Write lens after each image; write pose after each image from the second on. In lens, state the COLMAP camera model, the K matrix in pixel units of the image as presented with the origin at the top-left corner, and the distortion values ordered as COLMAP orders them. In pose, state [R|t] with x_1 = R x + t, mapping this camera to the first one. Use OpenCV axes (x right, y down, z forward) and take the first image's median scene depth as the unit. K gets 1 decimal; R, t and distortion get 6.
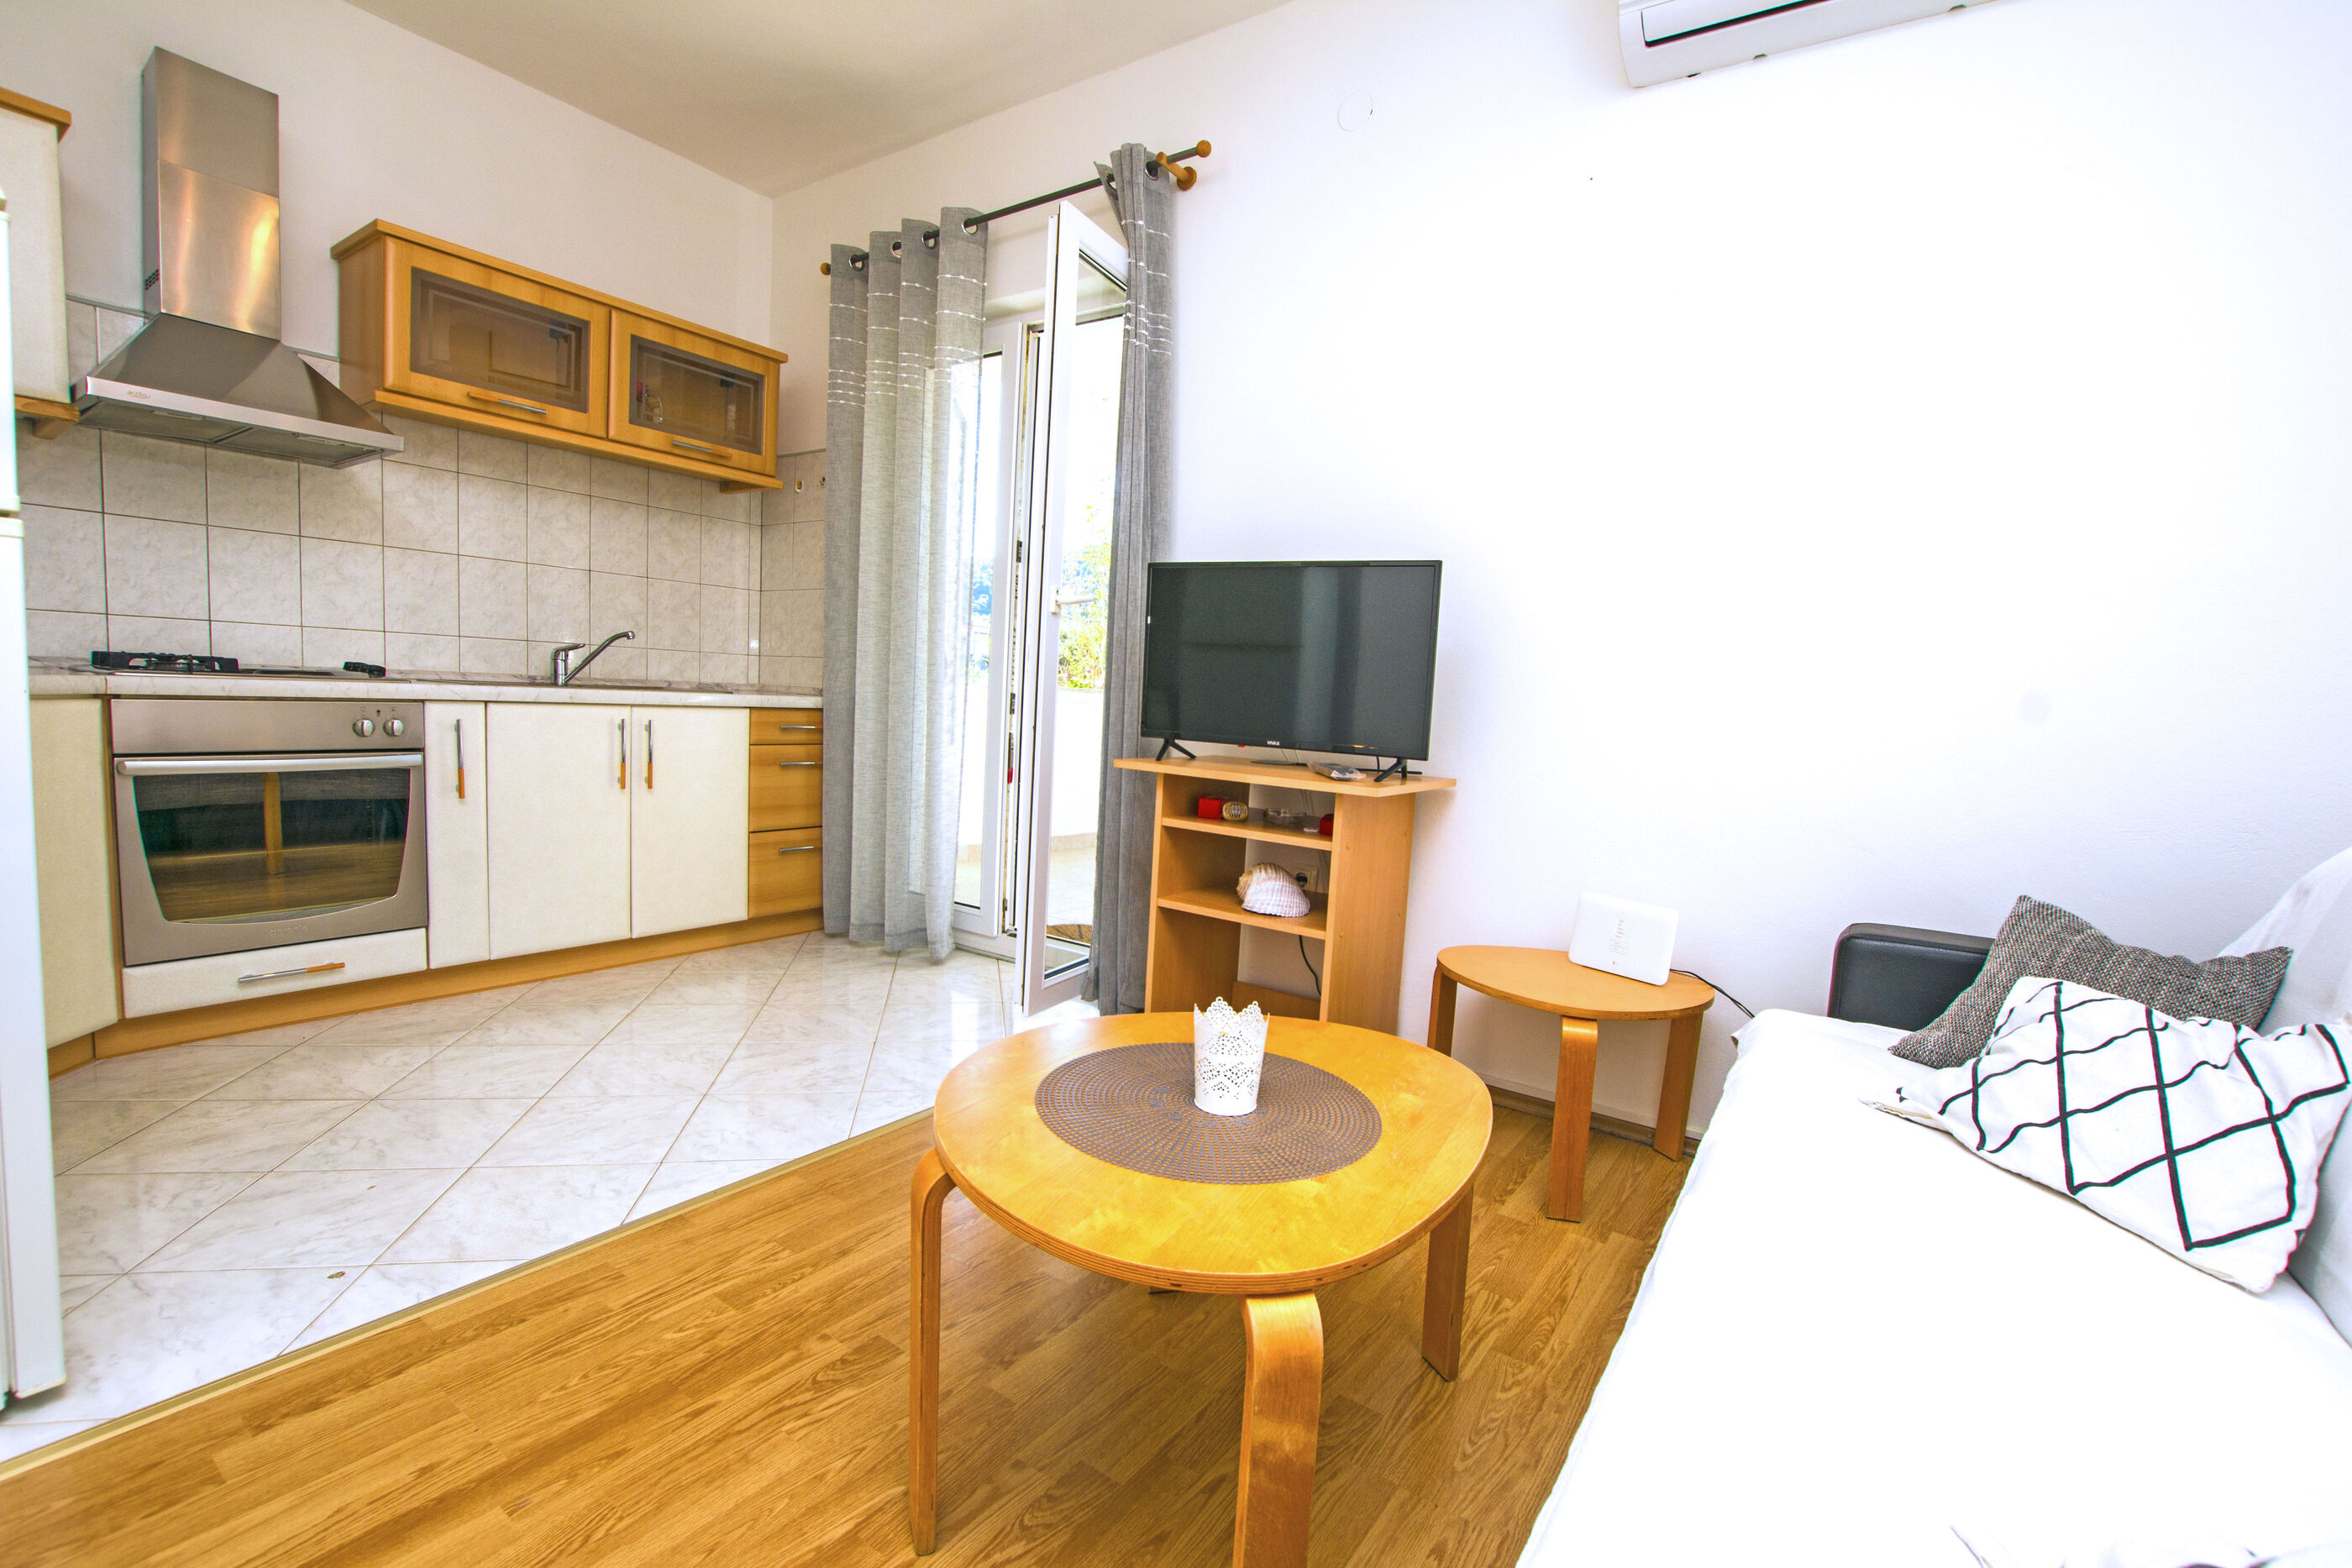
lens RADIAL K [[1035.2, 0, 1176.6], [0, 1035.2, 797.2], [0, 0, 1]] dist [-0.045231, 0.008671]
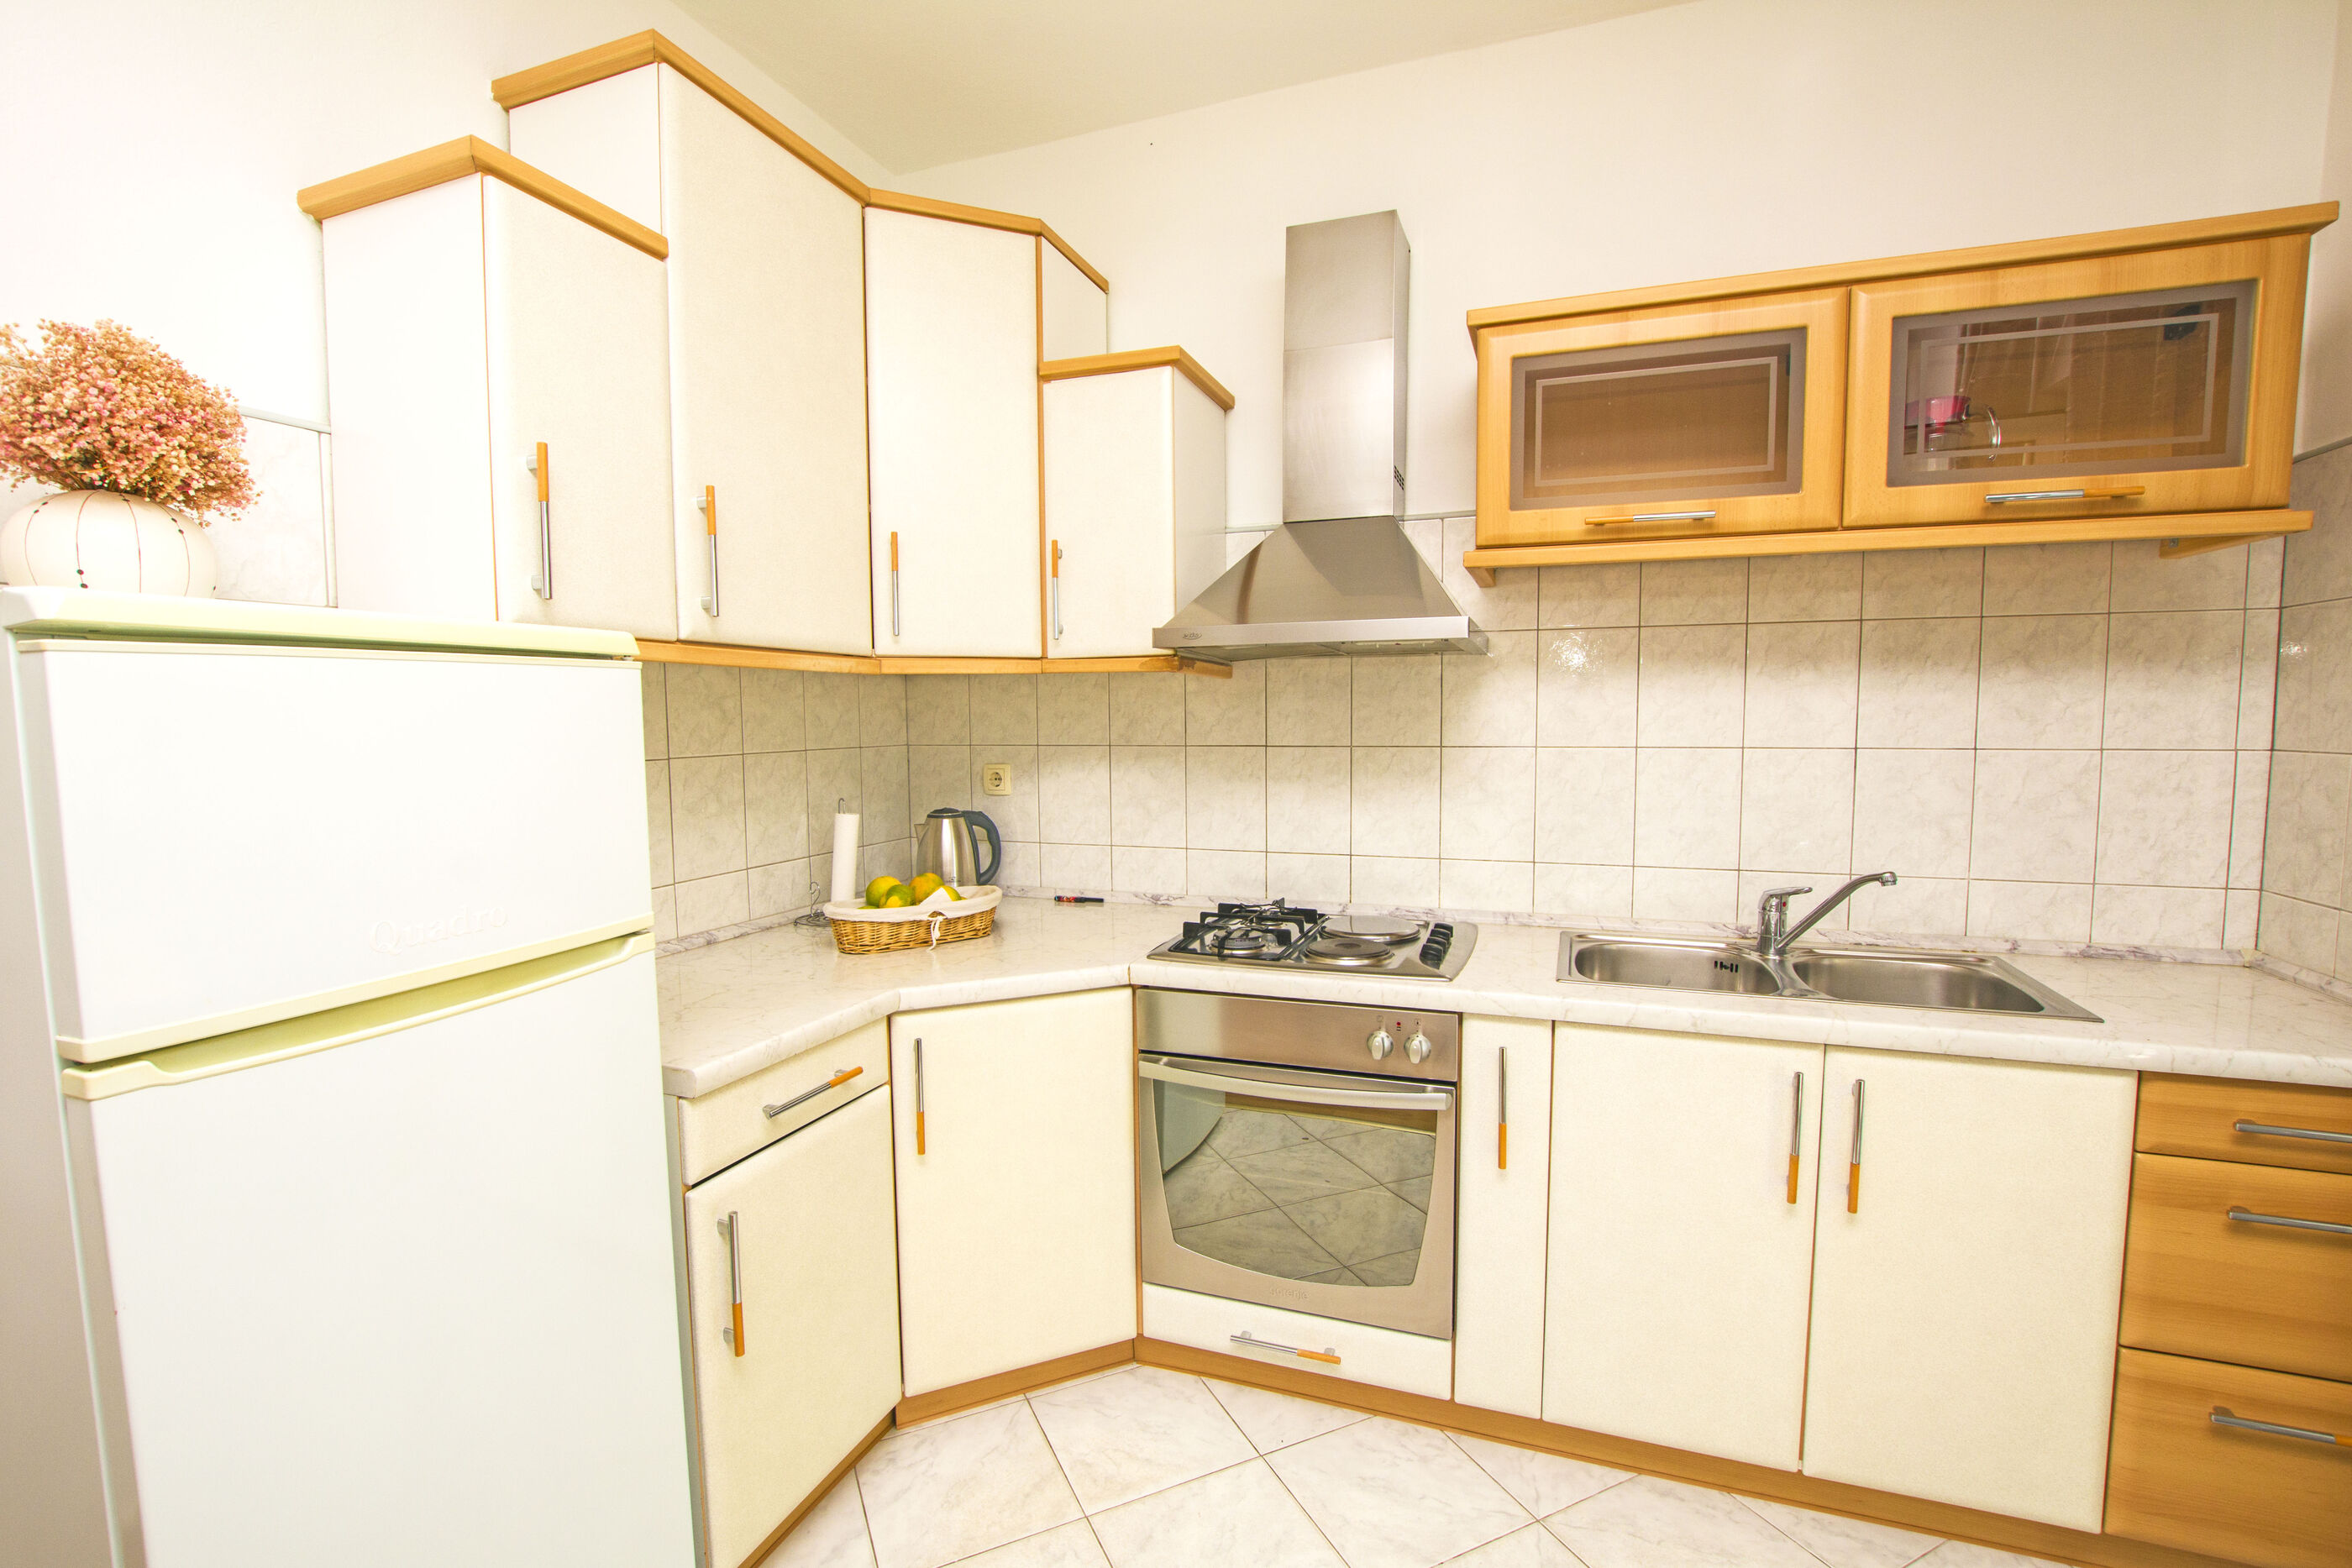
lens RADIAL K [[1035.2, 0, 1176.6], [0, 1035.2, 797.2], [0, 0, 1]] dist [-0.045231, 0.008671]
pose [[0.238019, 0.020767, -0.971039, -0.140004], [-0.073280, 0.997306, 0.003366, -0.219611], [0.968492, 0.070356, 0.238899, 0.640912]]
